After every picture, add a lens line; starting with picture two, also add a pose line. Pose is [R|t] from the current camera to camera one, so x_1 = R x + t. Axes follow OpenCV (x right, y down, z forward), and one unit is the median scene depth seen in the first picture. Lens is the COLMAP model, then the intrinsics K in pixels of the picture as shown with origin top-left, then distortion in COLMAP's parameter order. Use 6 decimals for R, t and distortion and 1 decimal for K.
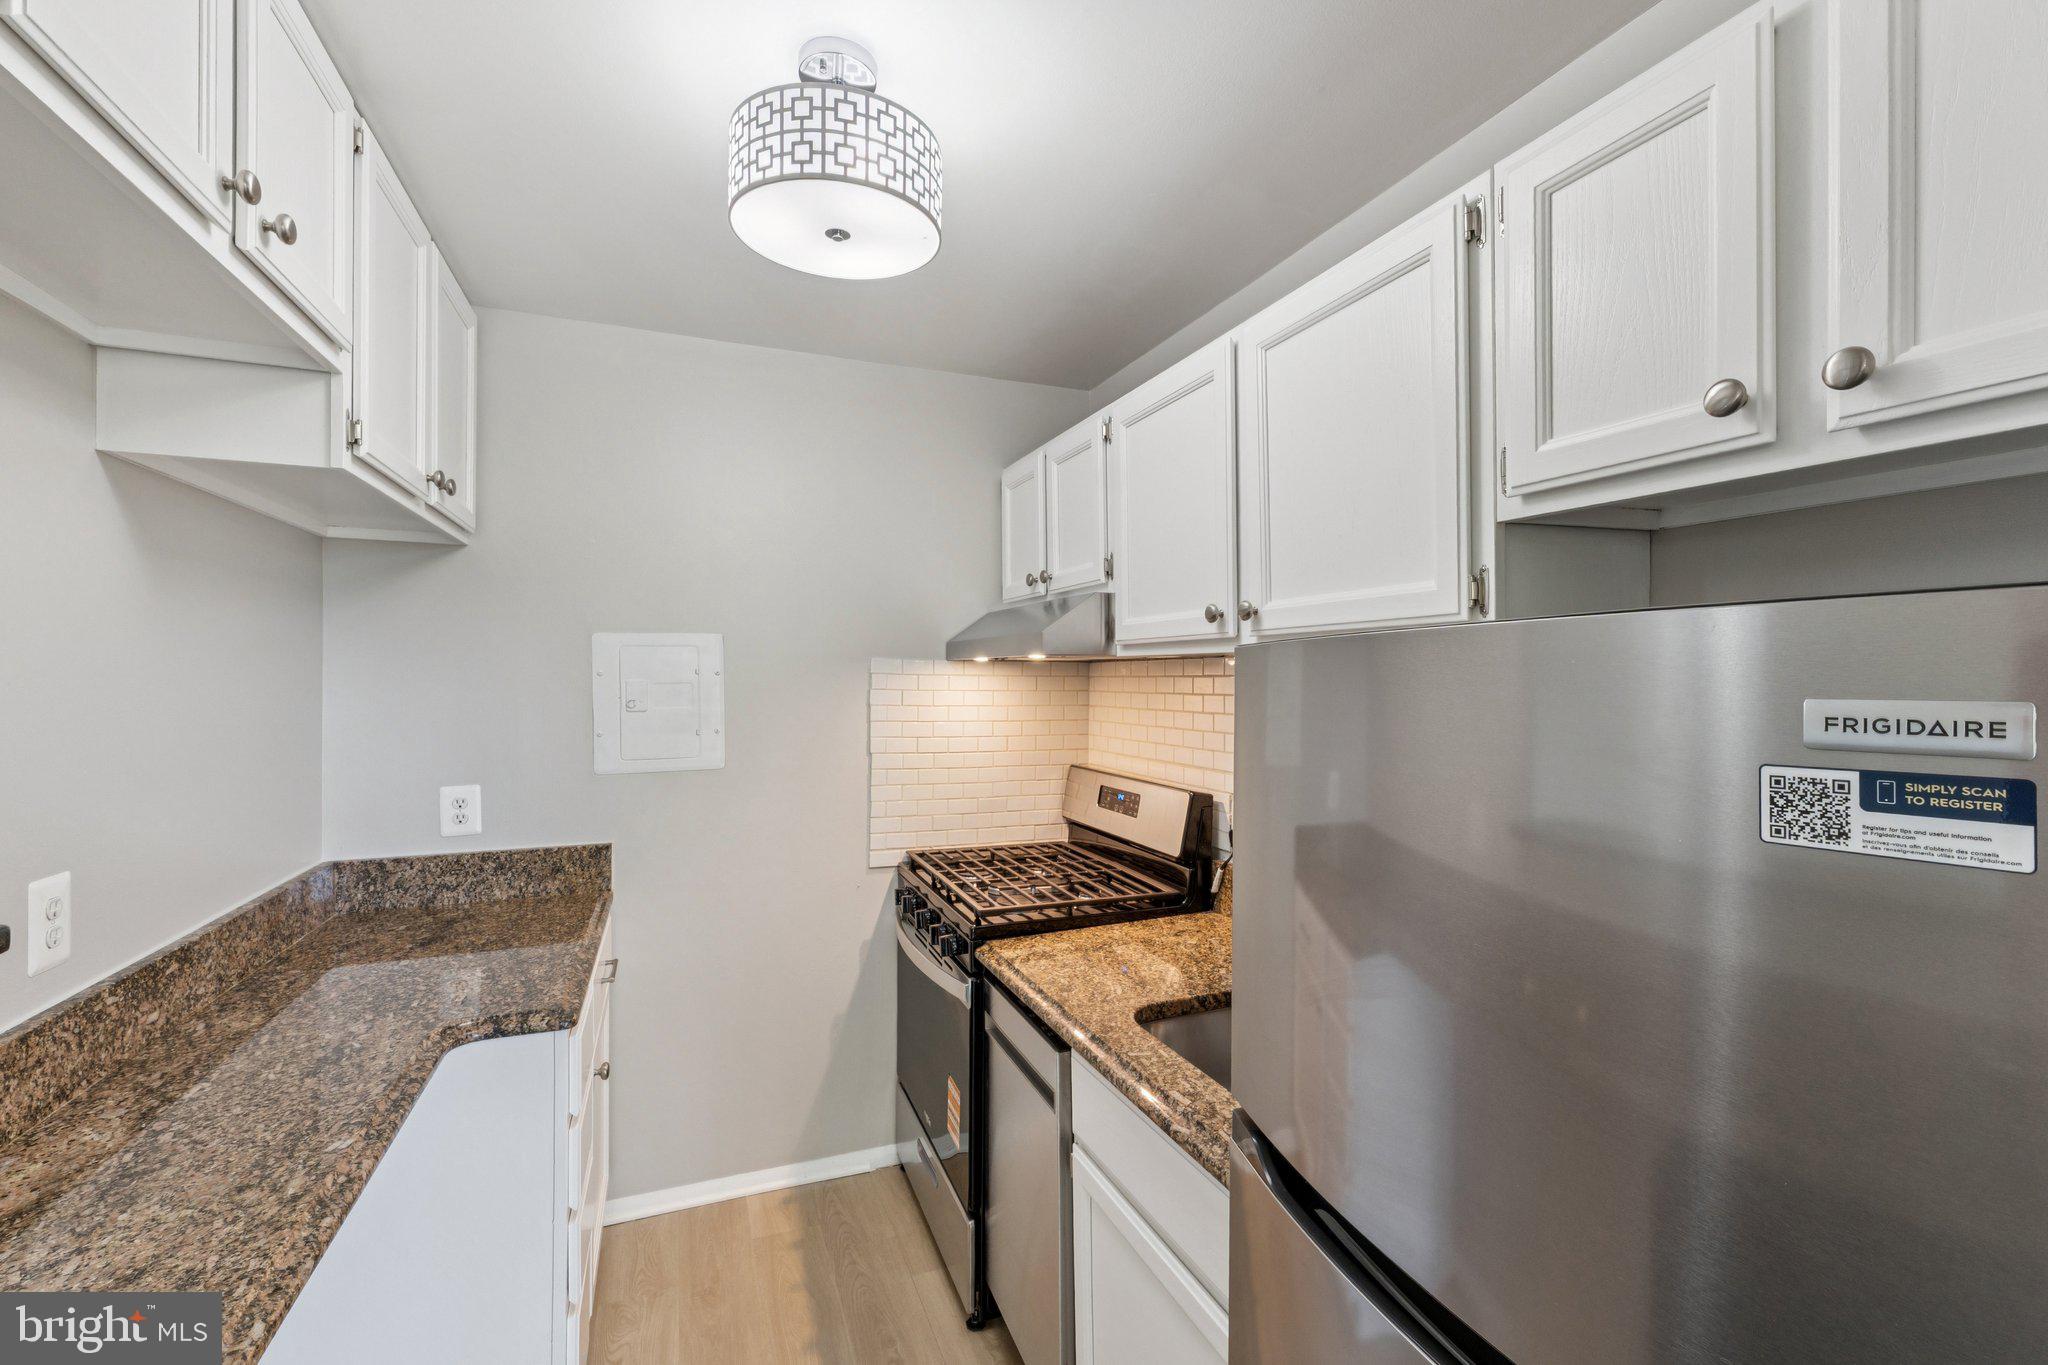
lens RADIAL K [[905.3, 0, 1017.4], [0, 905.3, 682.9], [0, 0, 1]] dist [0.000218, 0.000188]
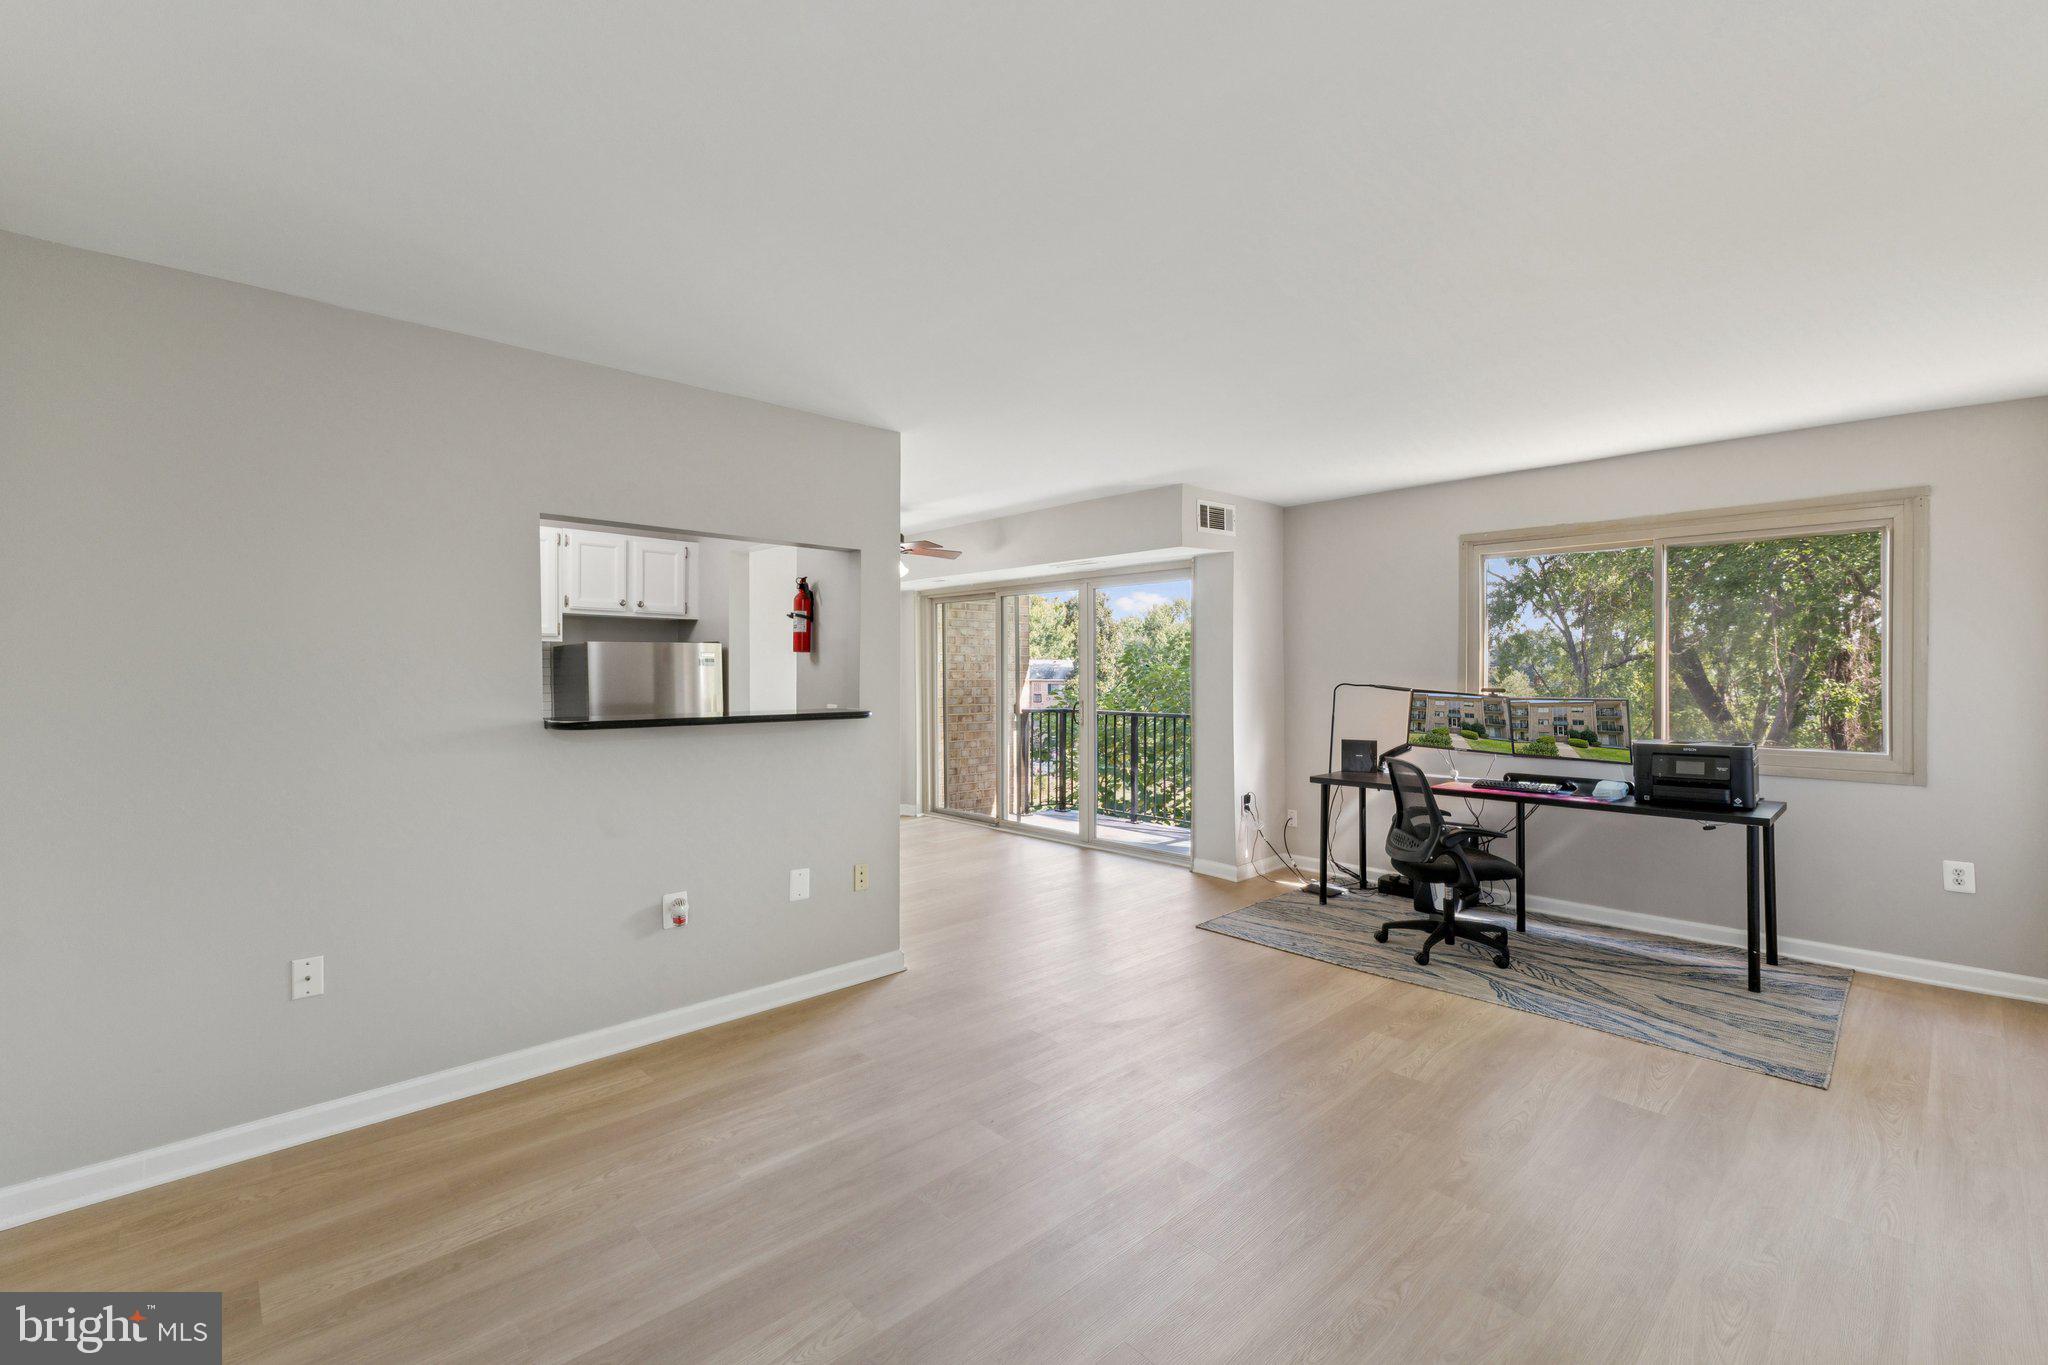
lens RADIAL K [[882.0, 0, 1019.8], [0, 882.0, 673.3], [0, 0, 1]] dist [0.000208, 0.000092]
pose [[-0.357032, -0.002067, 0.934090, -2.194499], [0.003015, 0.999990, 0.003366, 0.052078], [-0.934087, 0.004018, -0.357022, 0.256719]]
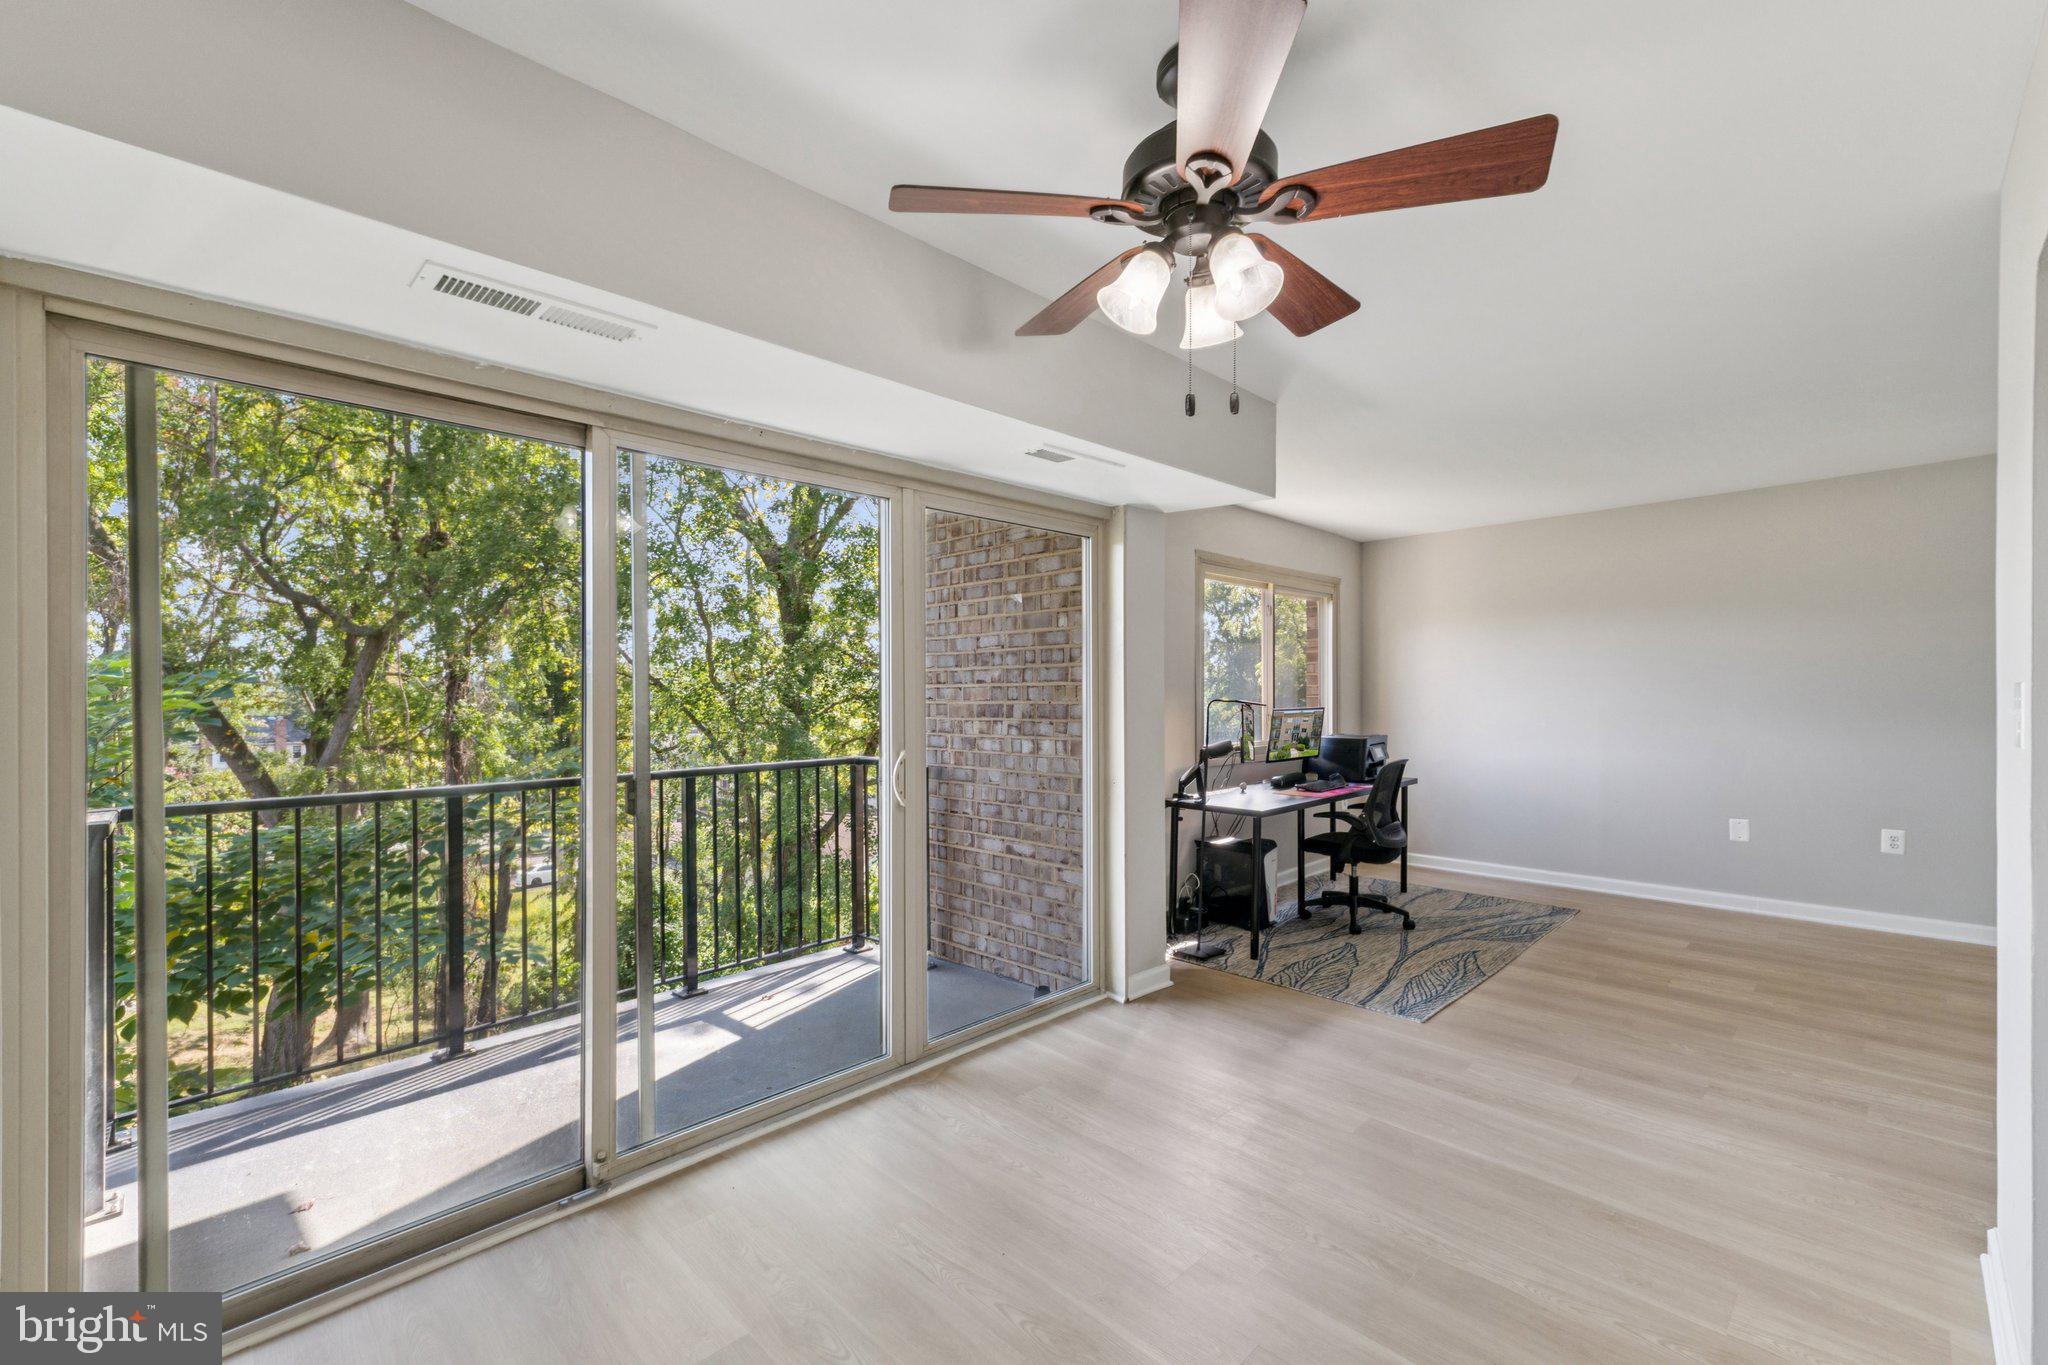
lens RADIAL K [[873.3, 0, 1024.0], [0, 873.3, 682.5], [0, 0, 1]] dist [-0.000001, 0.000110]
pose [[-0.920213, 0.000209, -0.391418, 0.914219], [0.002842, 0.999977, -0.006148, 0.061727], [0.391408, -0.006769, -0.920192, 0.285089]]
